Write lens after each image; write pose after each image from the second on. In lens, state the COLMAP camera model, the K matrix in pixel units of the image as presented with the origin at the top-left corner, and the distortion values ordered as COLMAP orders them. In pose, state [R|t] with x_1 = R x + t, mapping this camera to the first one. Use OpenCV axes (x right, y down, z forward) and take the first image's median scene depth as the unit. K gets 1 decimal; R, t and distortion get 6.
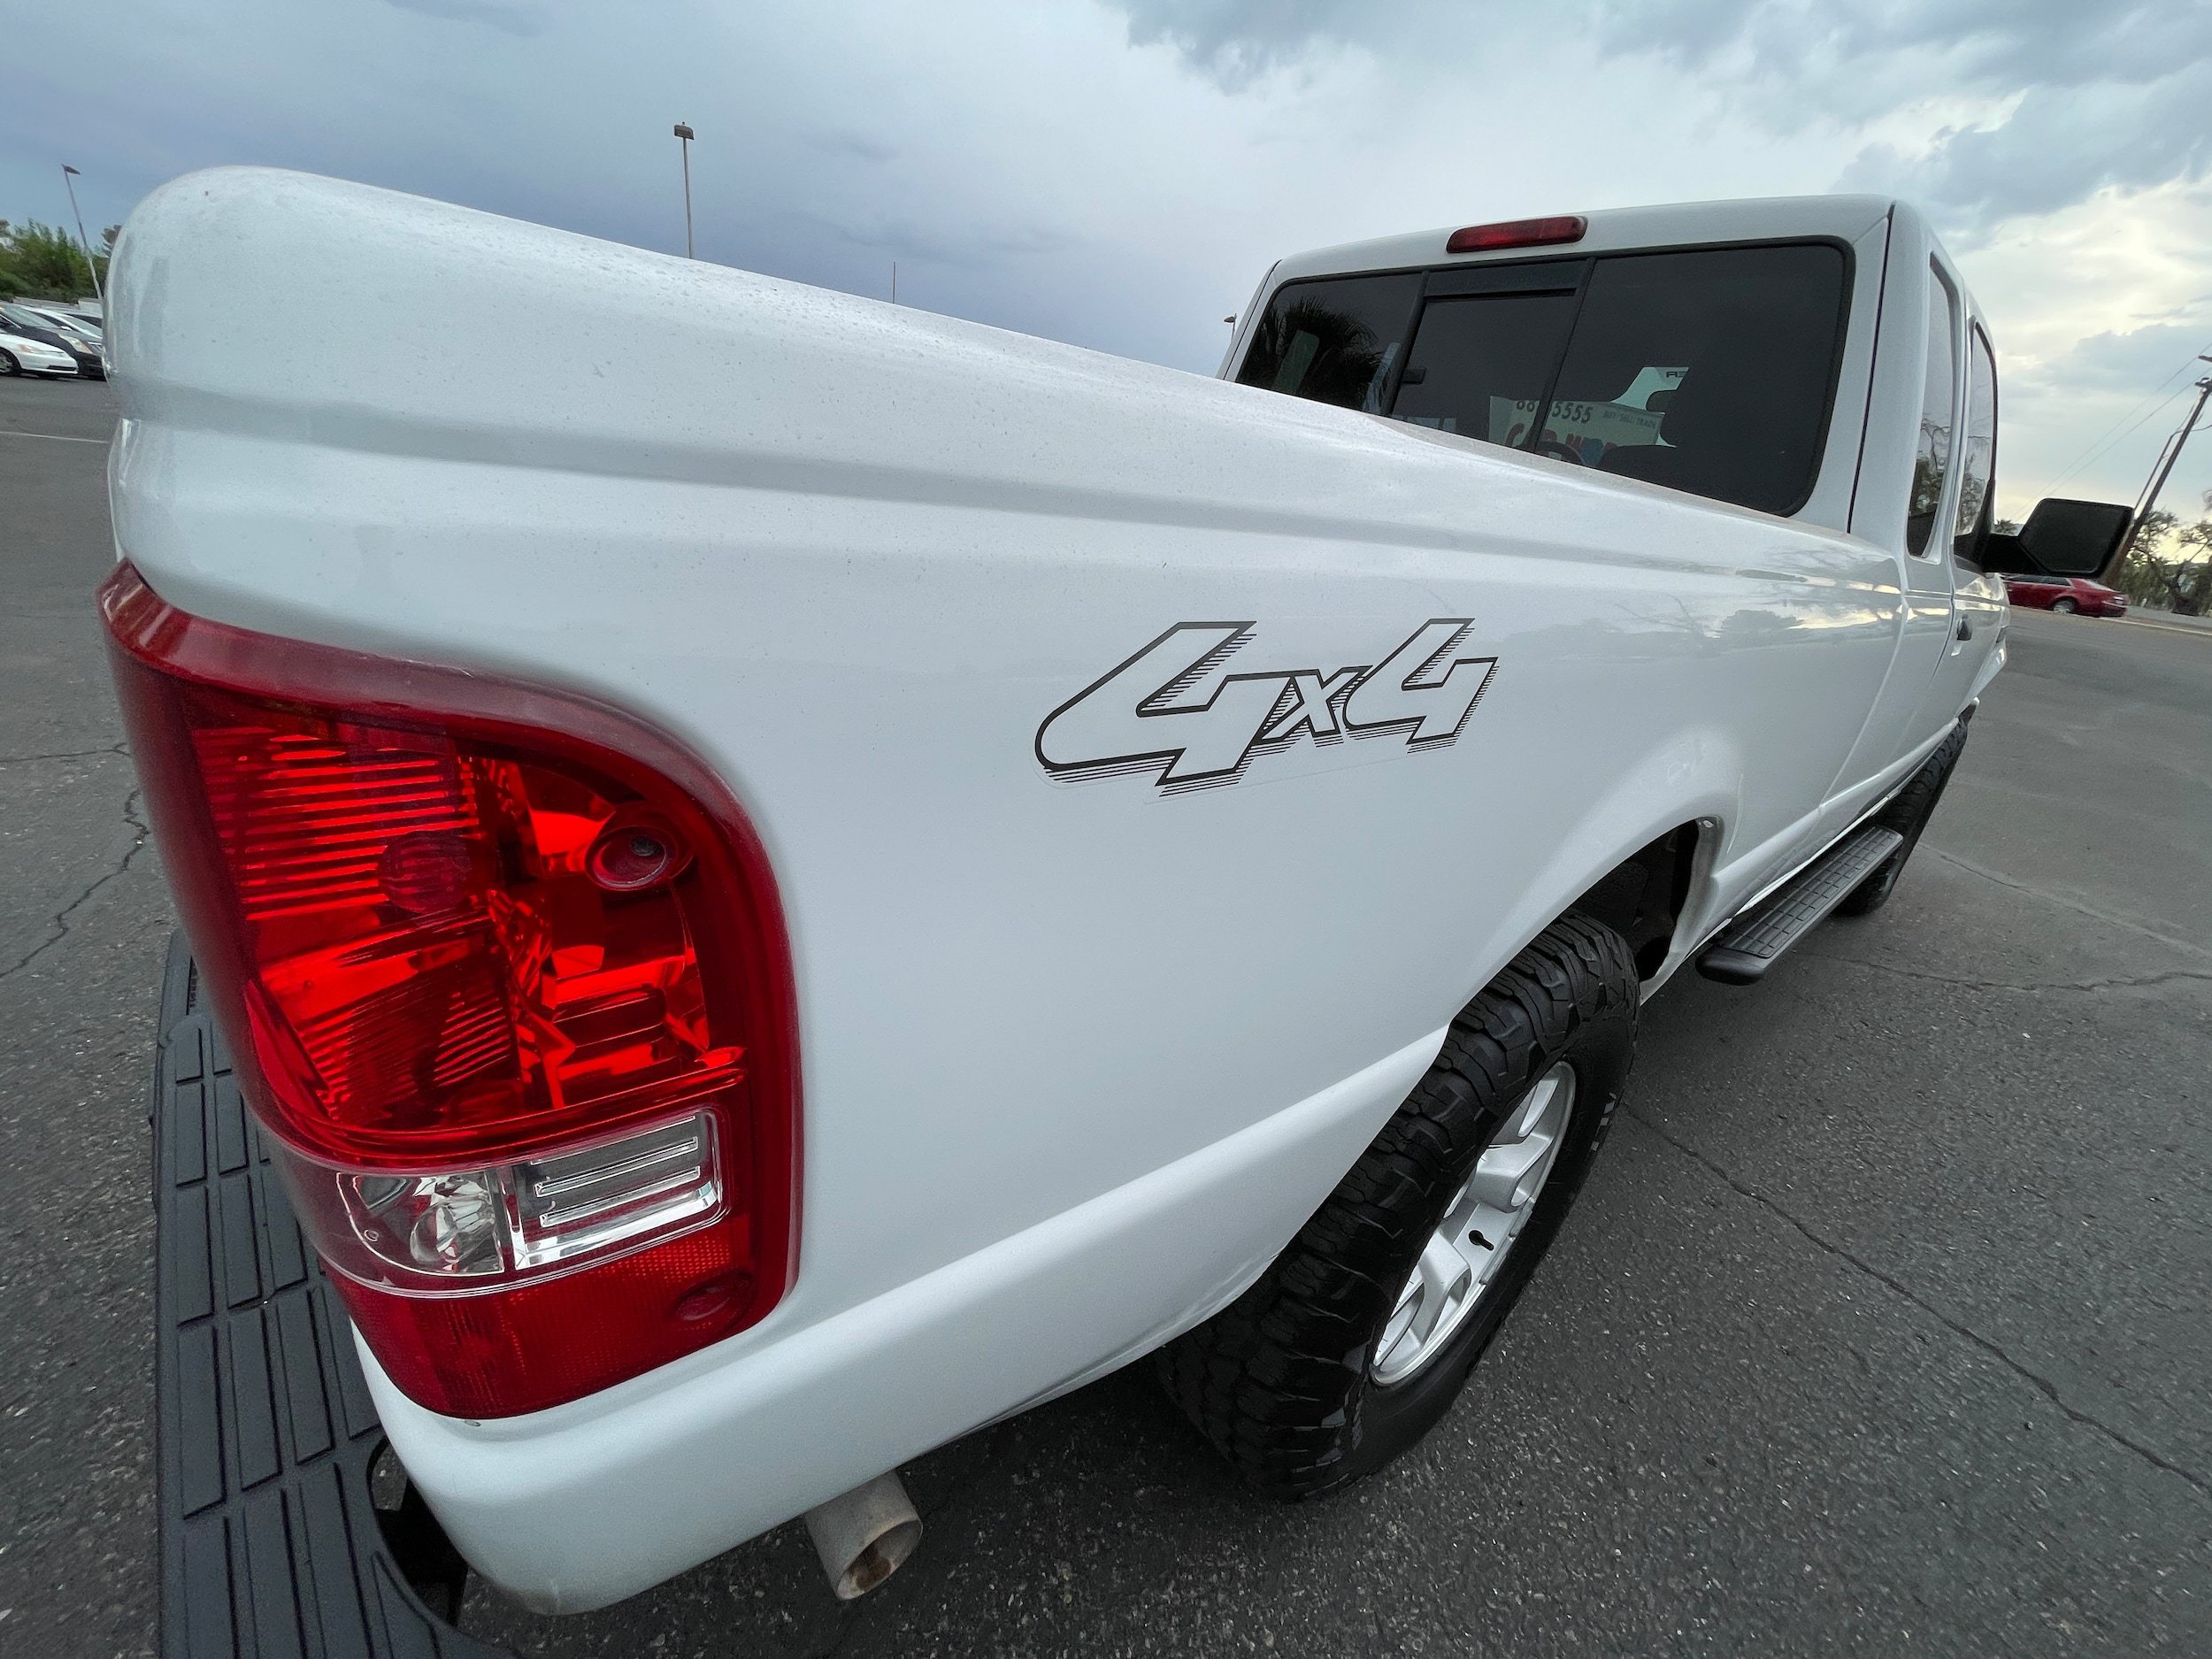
lens RADIAL K [[959.0, 0, 1106.0], [0, 959.0, 829.5], [0, 0, 1]] dist [-0.002645, -0.000433]
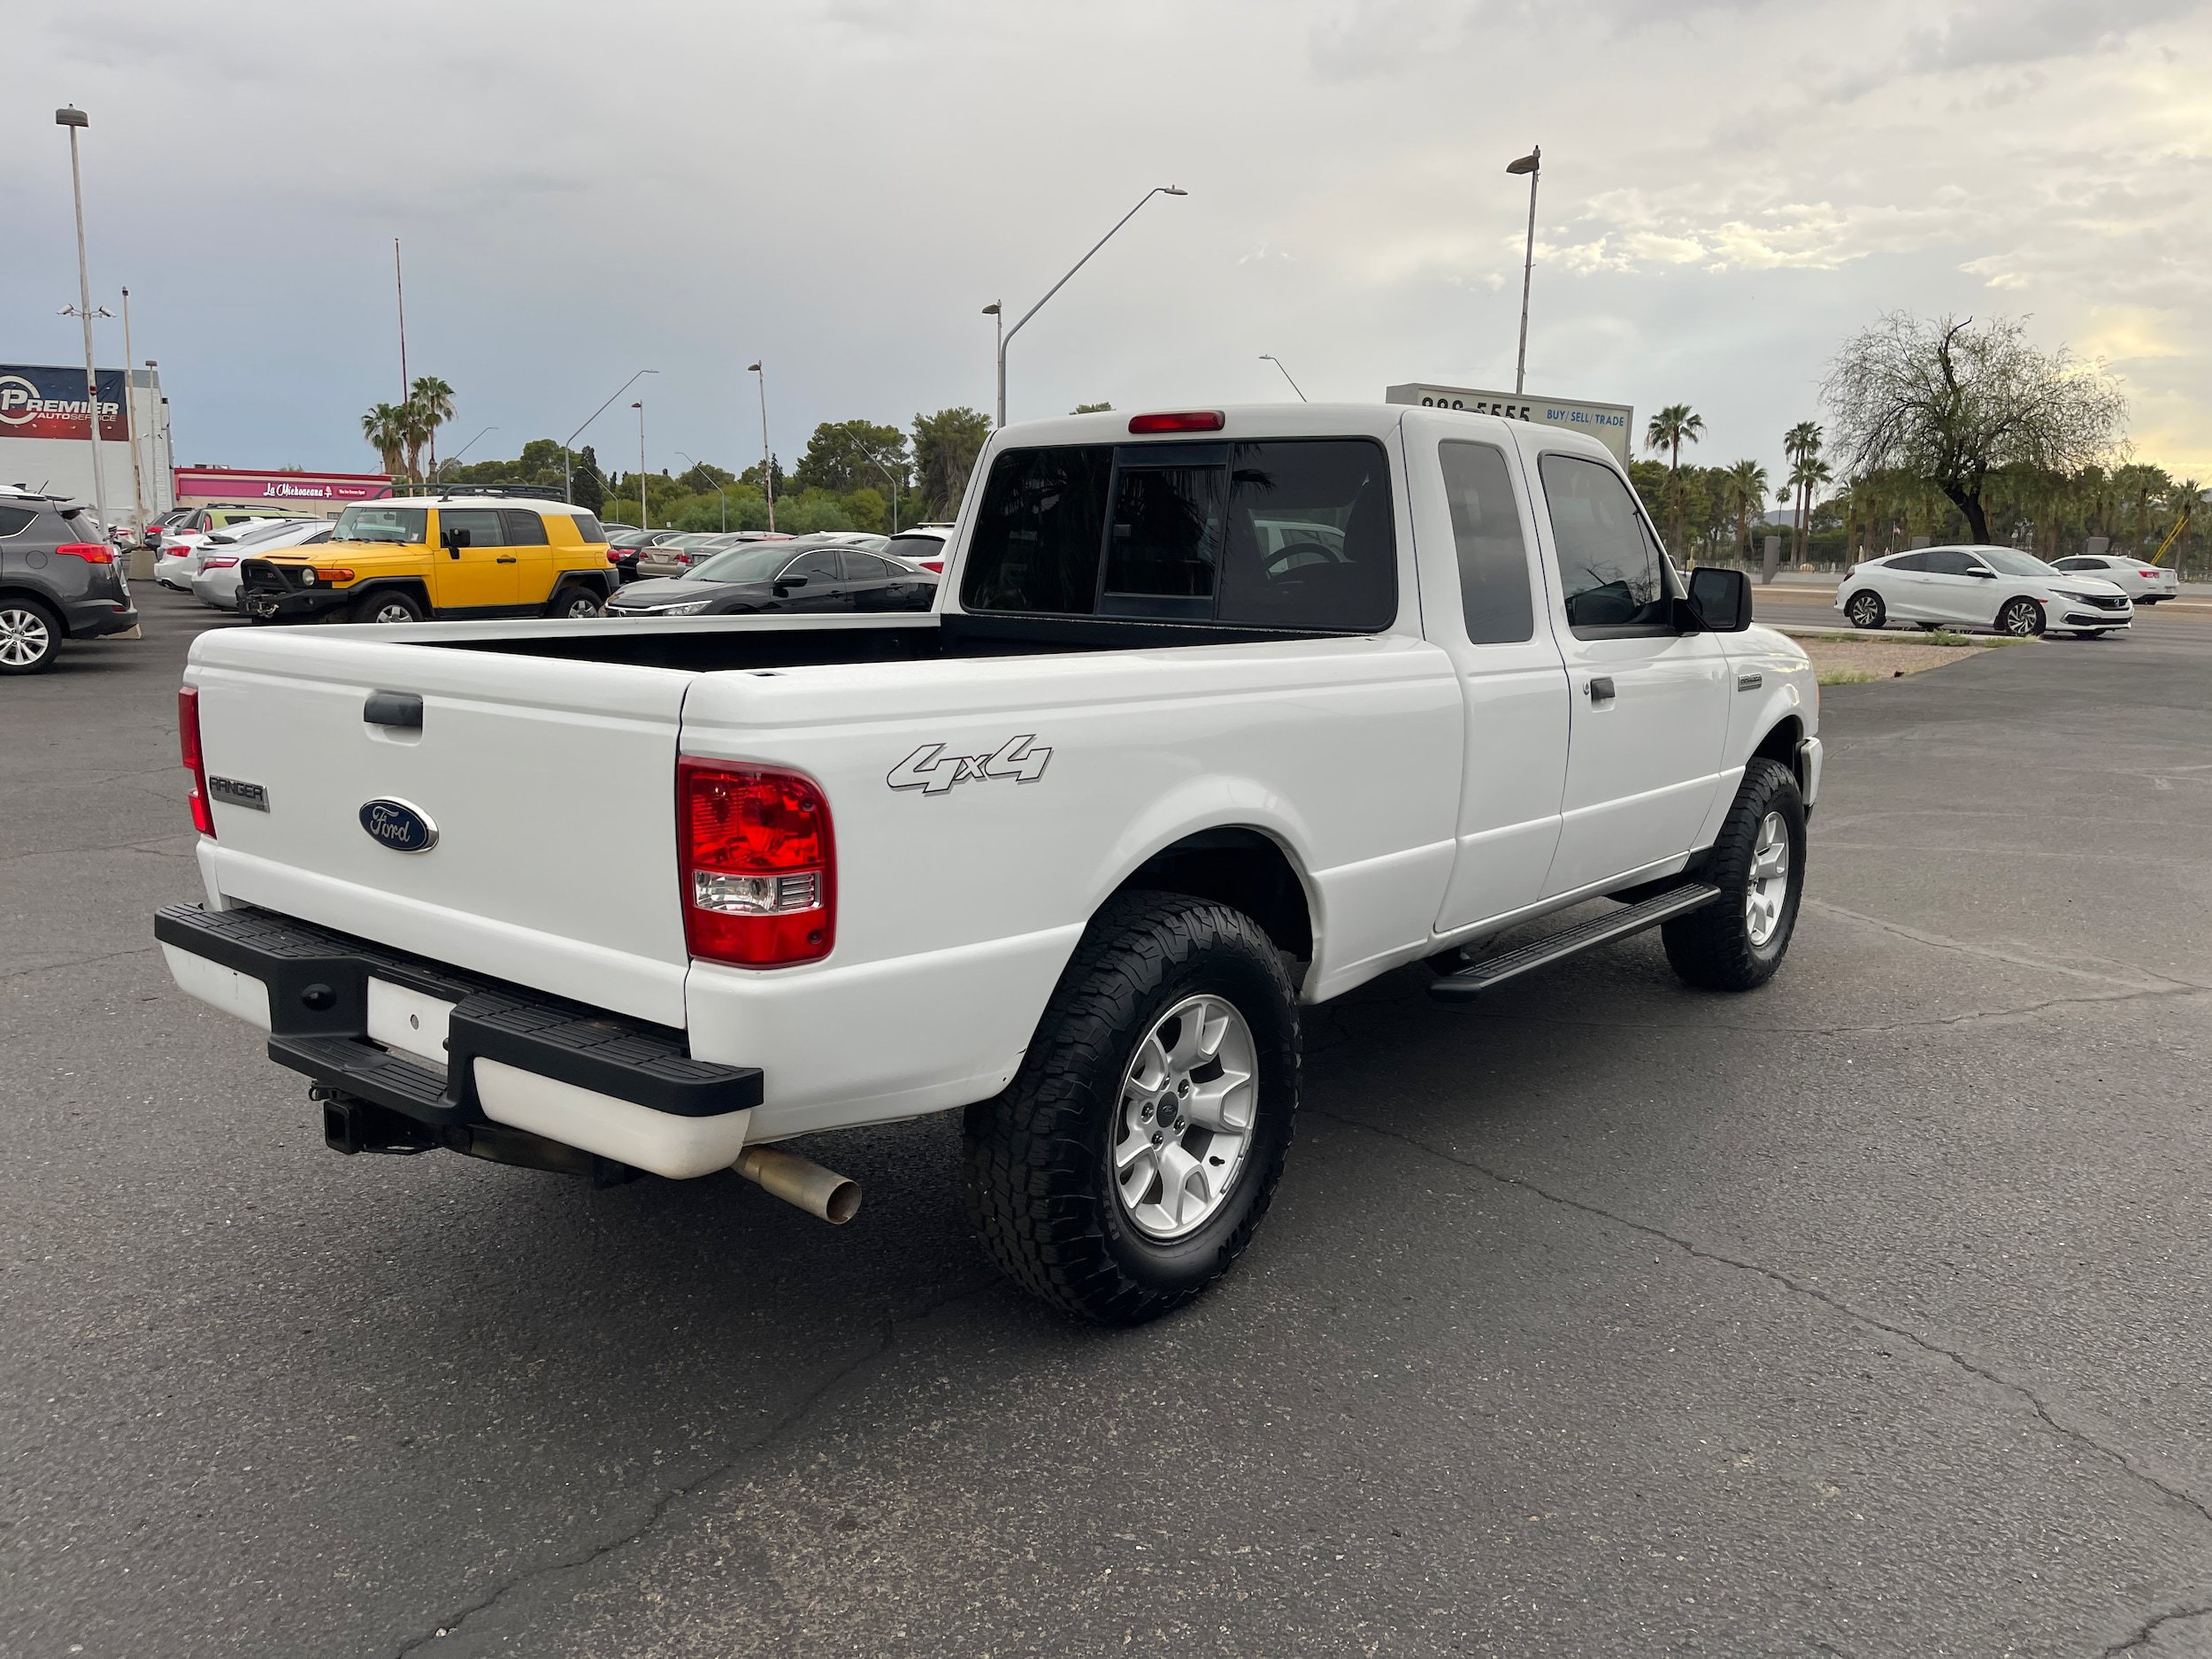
lens RADIAL K [[1736.5, 0, 1194.9], [0, 1736.5, 836.3], [0, 0, 1]] dist [0.062096, -0.071319]
pose [[0.973156, -0.127911, 0.191330, -0.080518], [0.160365, 0.973158, -0.165066, 0.494101], [-0.165080, 0.191317, 0.967547, -1.972692]]
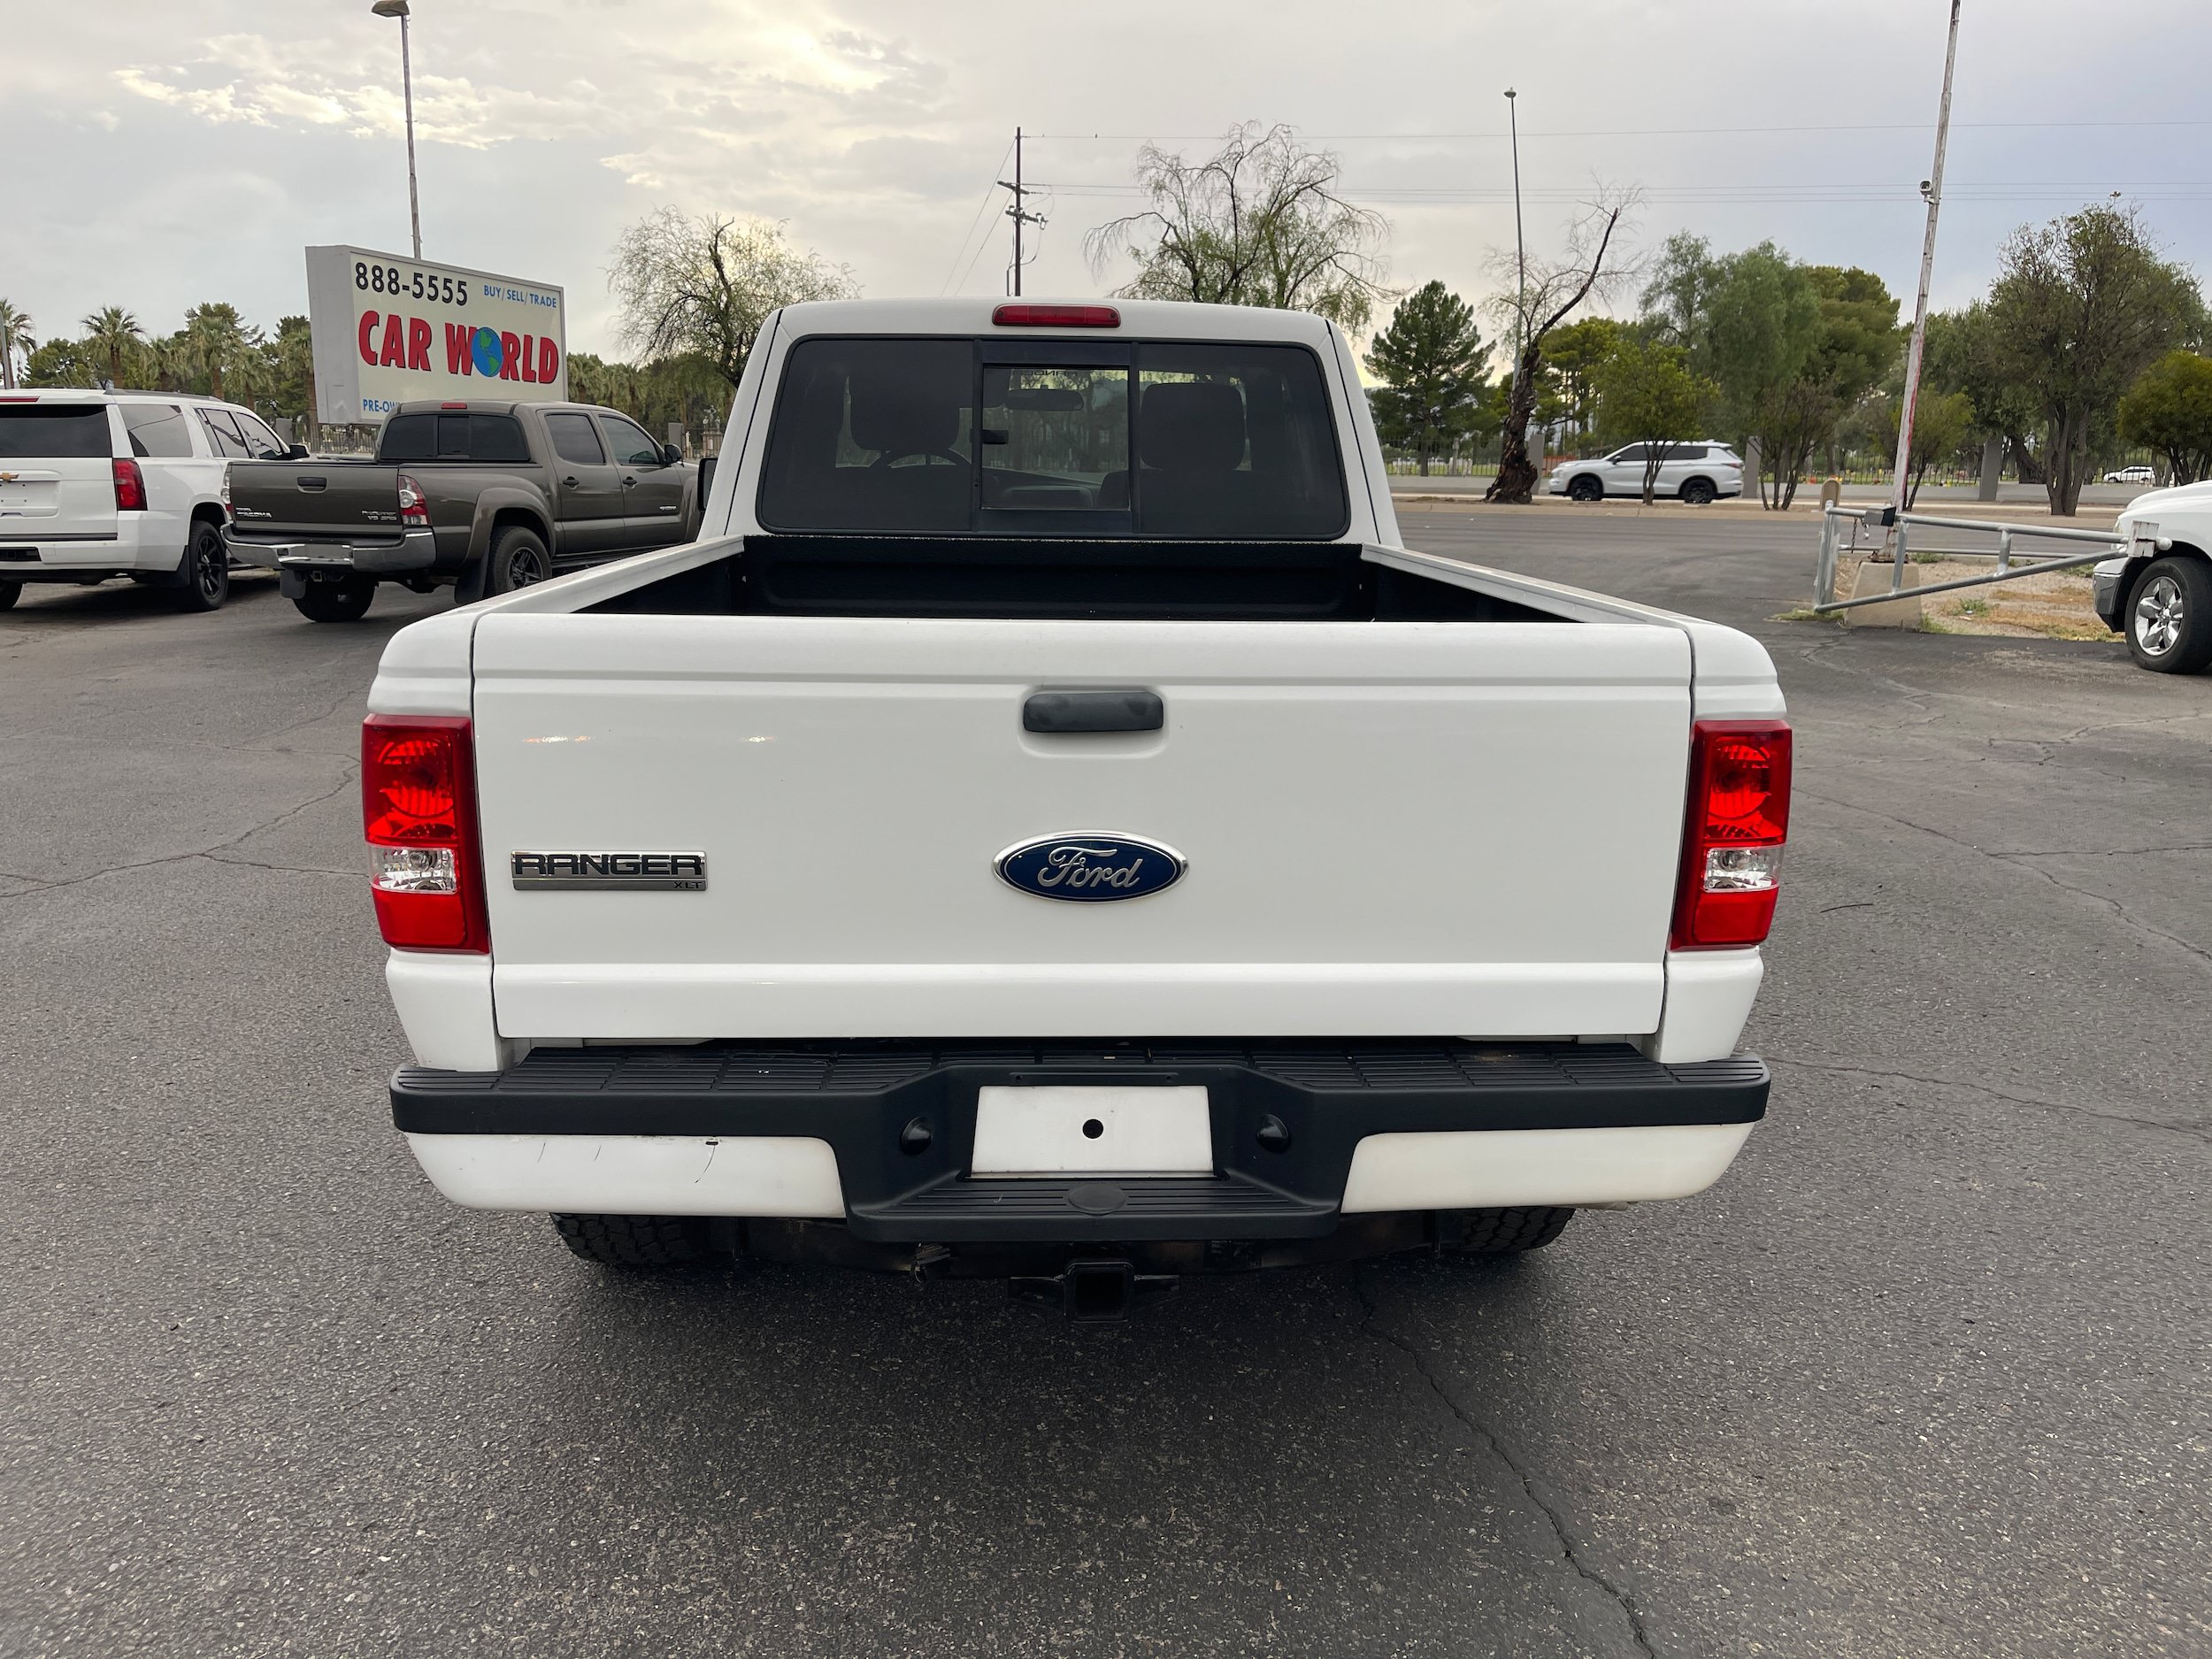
lens RADIAL K [[1668.0, 0, 1140.6], [0, 1668.0, 814.0], [0, 0, 1]] dist [0.088123, -0.114502]
pose [[0.590144, -0.268922, 0.761191, -2.169055], [0.330722, 0.940669, 0.075924, -0.361886], [-0.736446, 0.206936, 0.644068, -0.389460]]
